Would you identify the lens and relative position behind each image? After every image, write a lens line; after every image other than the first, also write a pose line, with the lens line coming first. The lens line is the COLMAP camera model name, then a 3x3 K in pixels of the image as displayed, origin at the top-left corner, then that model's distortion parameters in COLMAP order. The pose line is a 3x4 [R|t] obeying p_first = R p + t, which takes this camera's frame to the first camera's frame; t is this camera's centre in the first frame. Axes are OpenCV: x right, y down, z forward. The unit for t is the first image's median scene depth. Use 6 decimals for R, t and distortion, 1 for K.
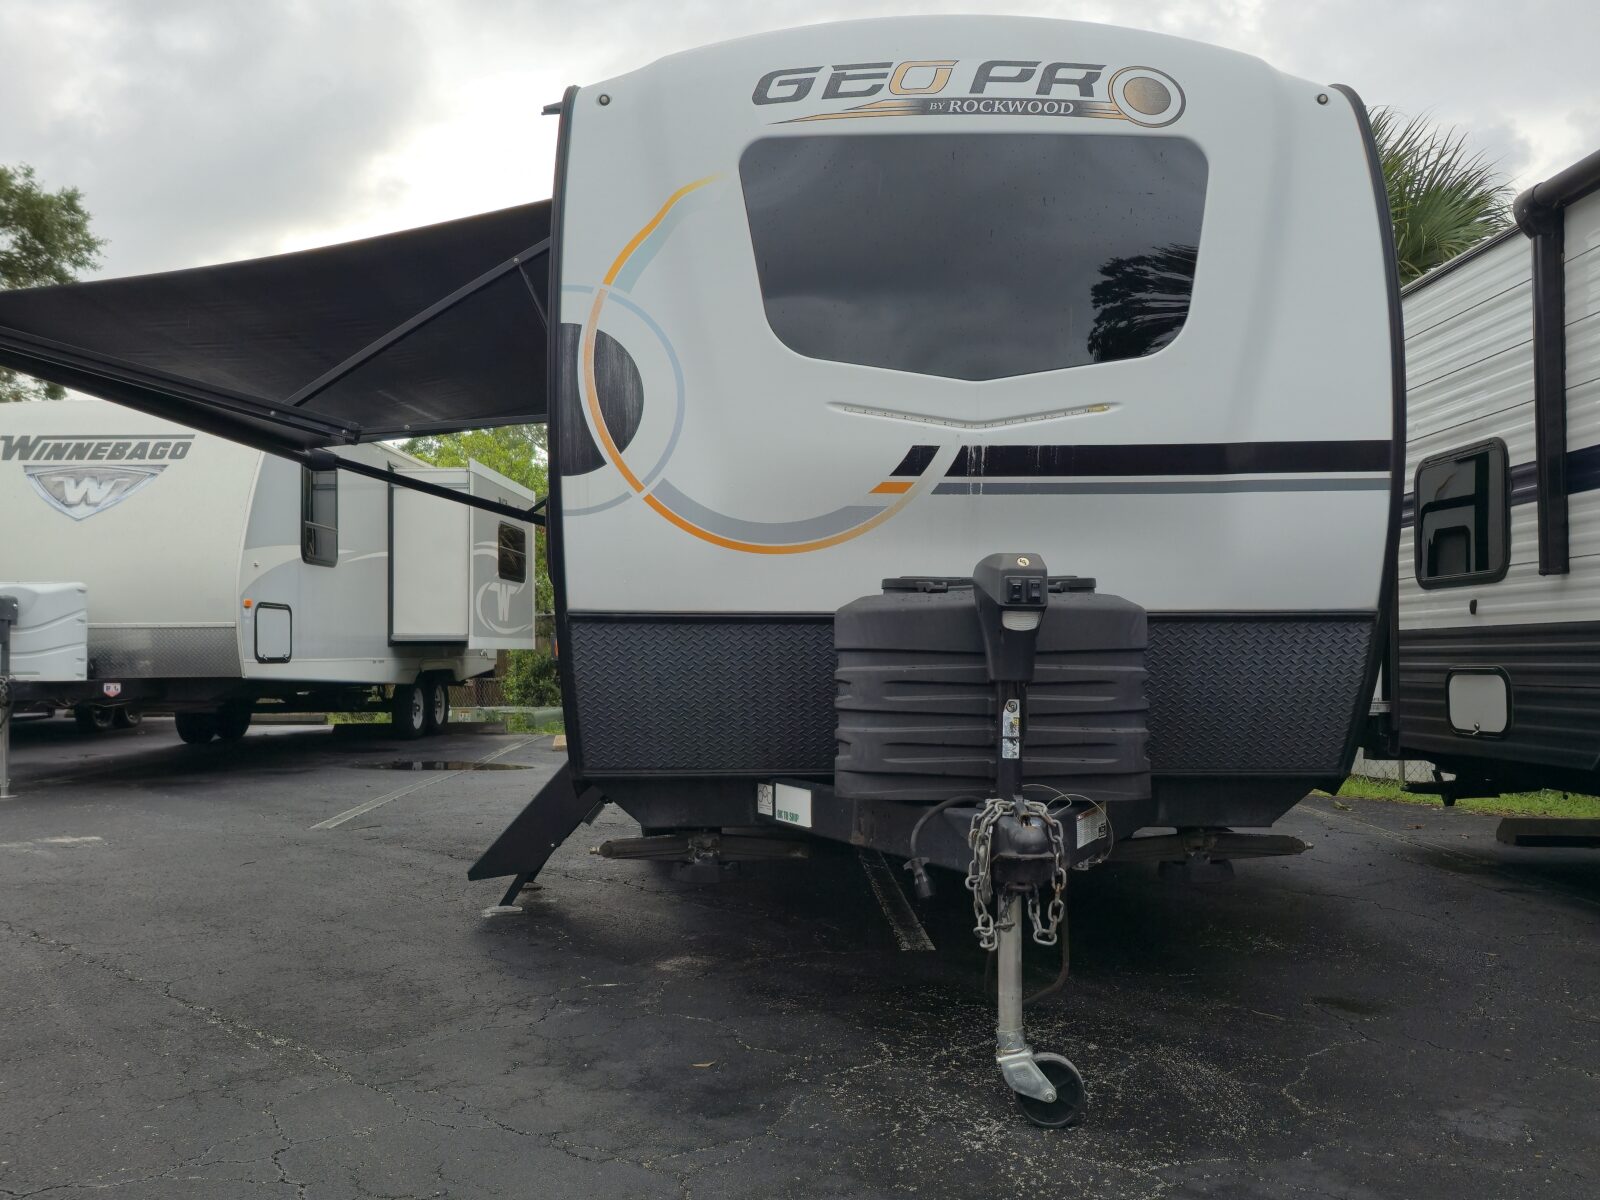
lens RADIAL K [[1422.0, 0, 811.7], [0, 1422.0, 608.7], [0, 0, 1]] dist [0.140273, -0.248497]
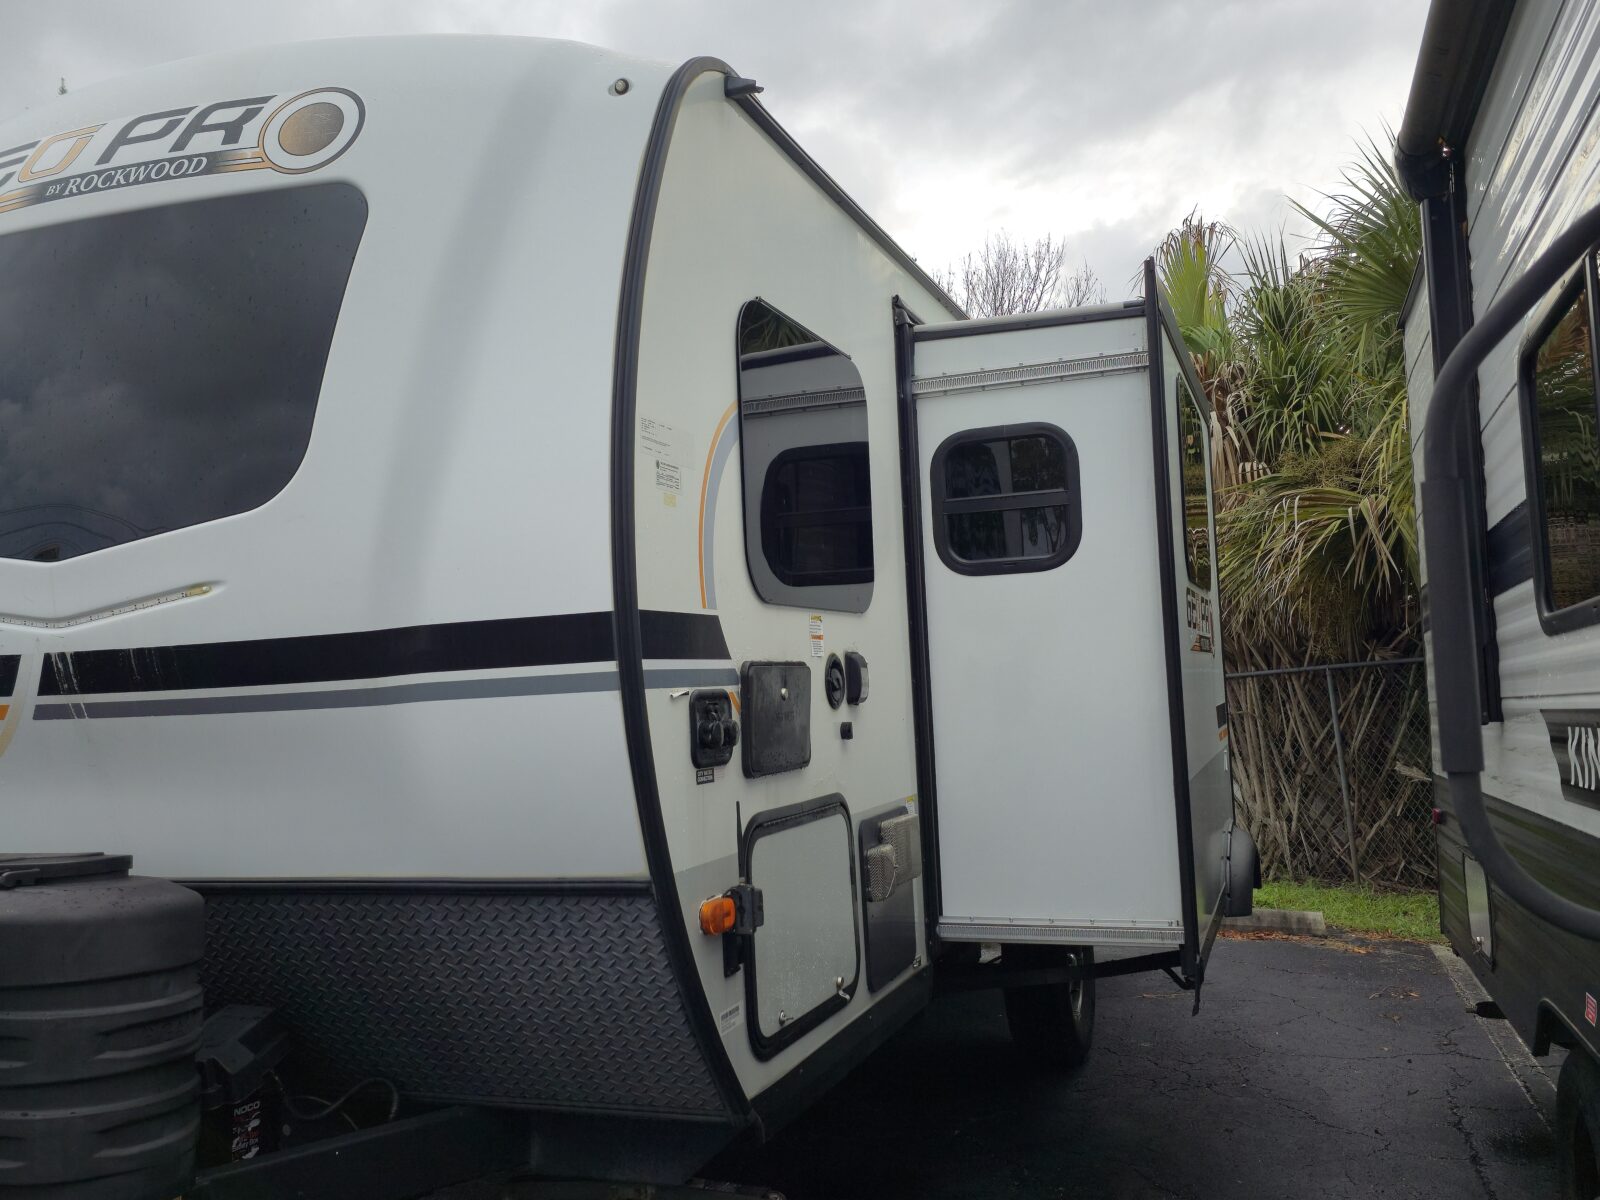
lens RADIAL K [[1382.3, 0, 800.0], [0, 1382.3, 600.0], [0, 0, 1]] dist [0.159074, -0.200228]
pose [[0.930943, -0.056329, -0.360794, 0.692169], [0.040448, 0.997857, -0.051424, -0.087234], [0.362917, 0.033280, 0.931227, 0.468840]]
